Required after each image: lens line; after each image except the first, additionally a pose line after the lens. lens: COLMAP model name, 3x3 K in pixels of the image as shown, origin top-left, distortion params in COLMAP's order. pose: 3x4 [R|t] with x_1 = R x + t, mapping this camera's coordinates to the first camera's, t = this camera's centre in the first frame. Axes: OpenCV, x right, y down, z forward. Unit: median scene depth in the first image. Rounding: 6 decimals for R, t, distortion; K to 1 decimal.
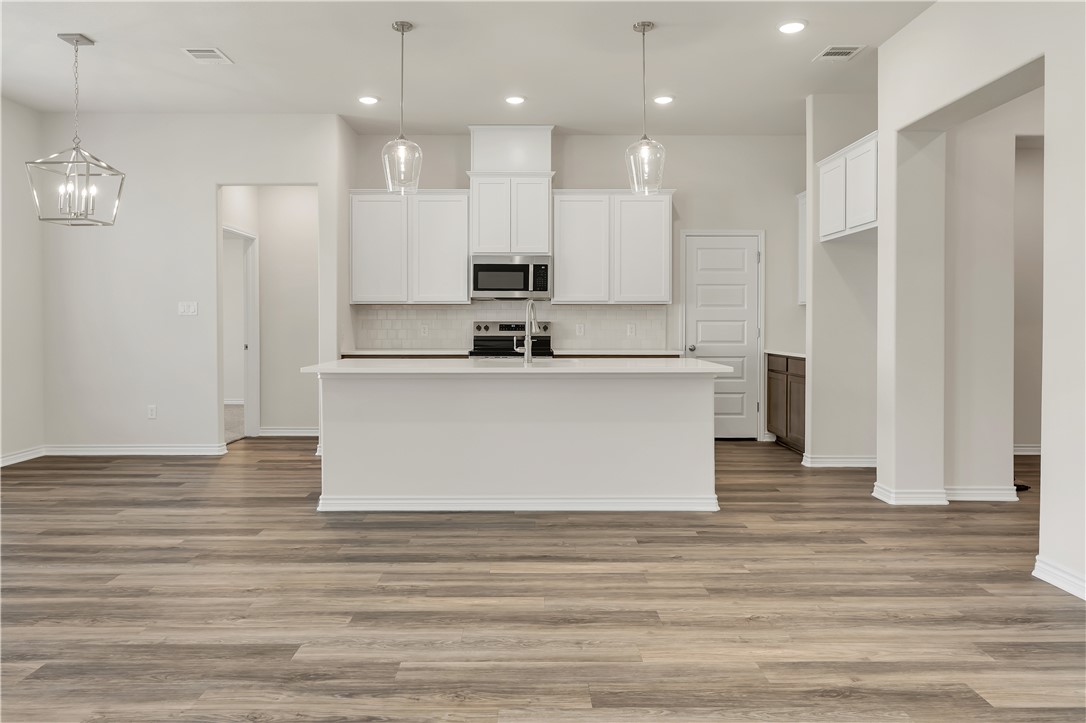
lens RADIAL K [[747.8, 0, 539.2], [0, 747.8, 333.0], [0, 0, 1]] dist [-0.001154, 0.006599]
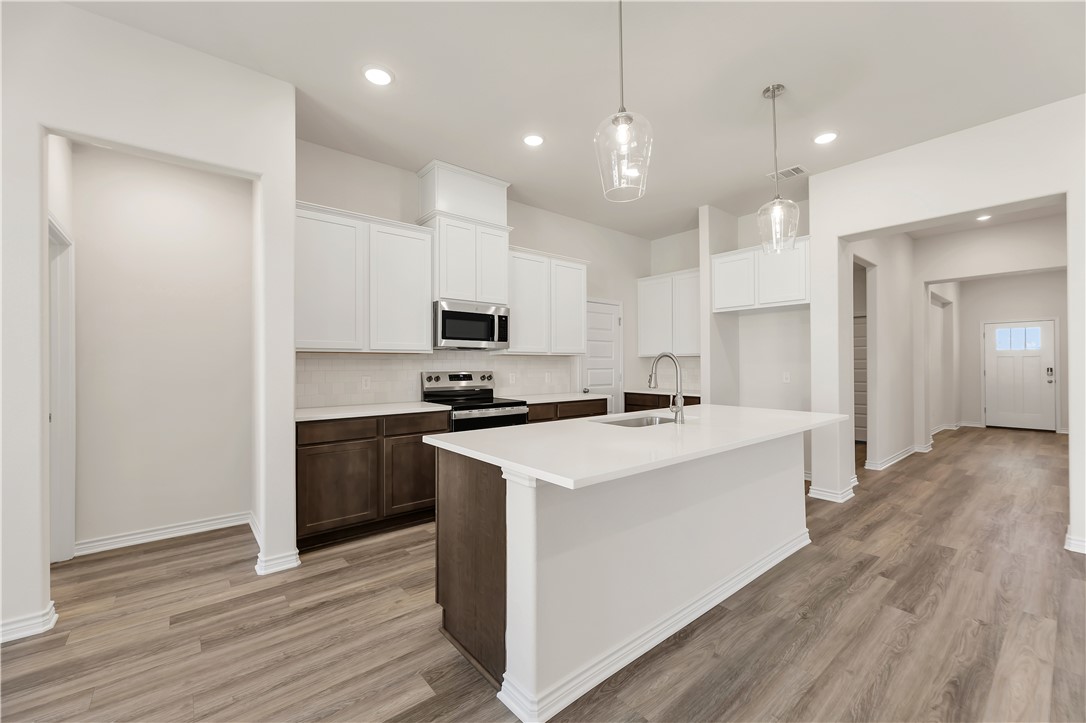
lens RADIAL K [[446.1, 0, 552.3], [0, 446.1, 361.5], [0, 0, 1]] dist [0.001004, 0.000271]
pose [[0.768741, 0.001458, 0.639559, -0.470901], [0.009396, 0.999864, -0.013573, -0.028458], [-0.639492, 0.016443, 0.768622, 0.690604]]
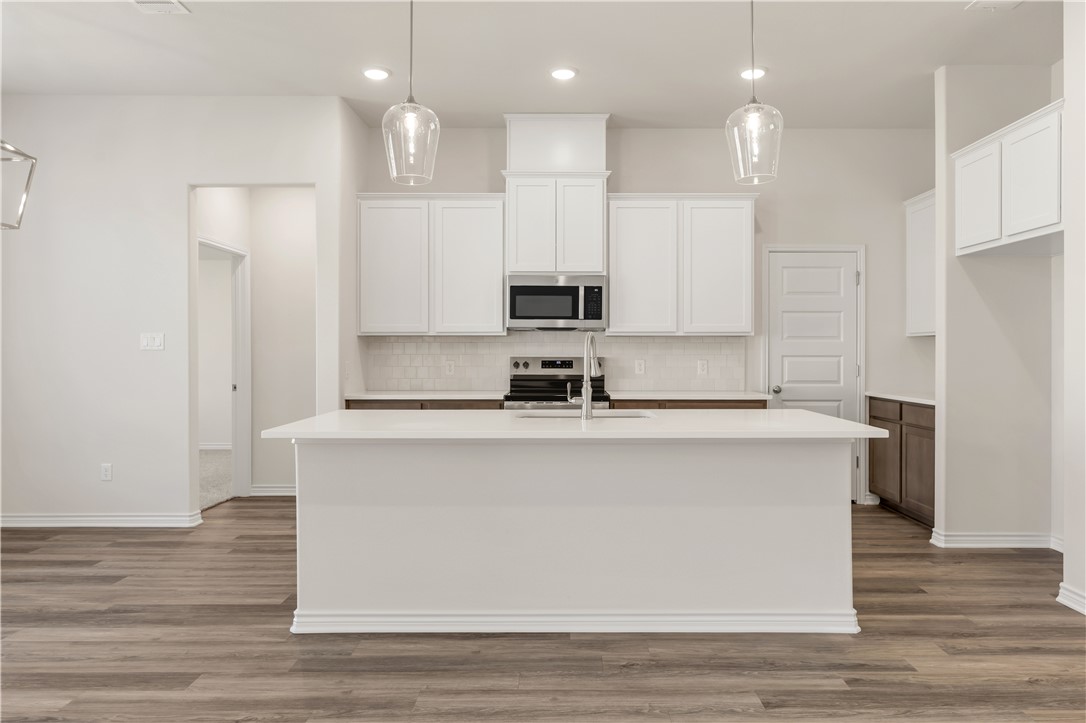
lens RADIAL K [[747.8, 0, 566.1], [0, 747.8, 351.1], [0, 0, 1]] dist [-0.001154, 0.006599]
pose [[0.999956, -0.000450, -0.009339, -0.028180], [0.000352, 0.999944, -0.010540, -0.019219], [0.009343, 0.010537, 0.999901, 0.277192]]
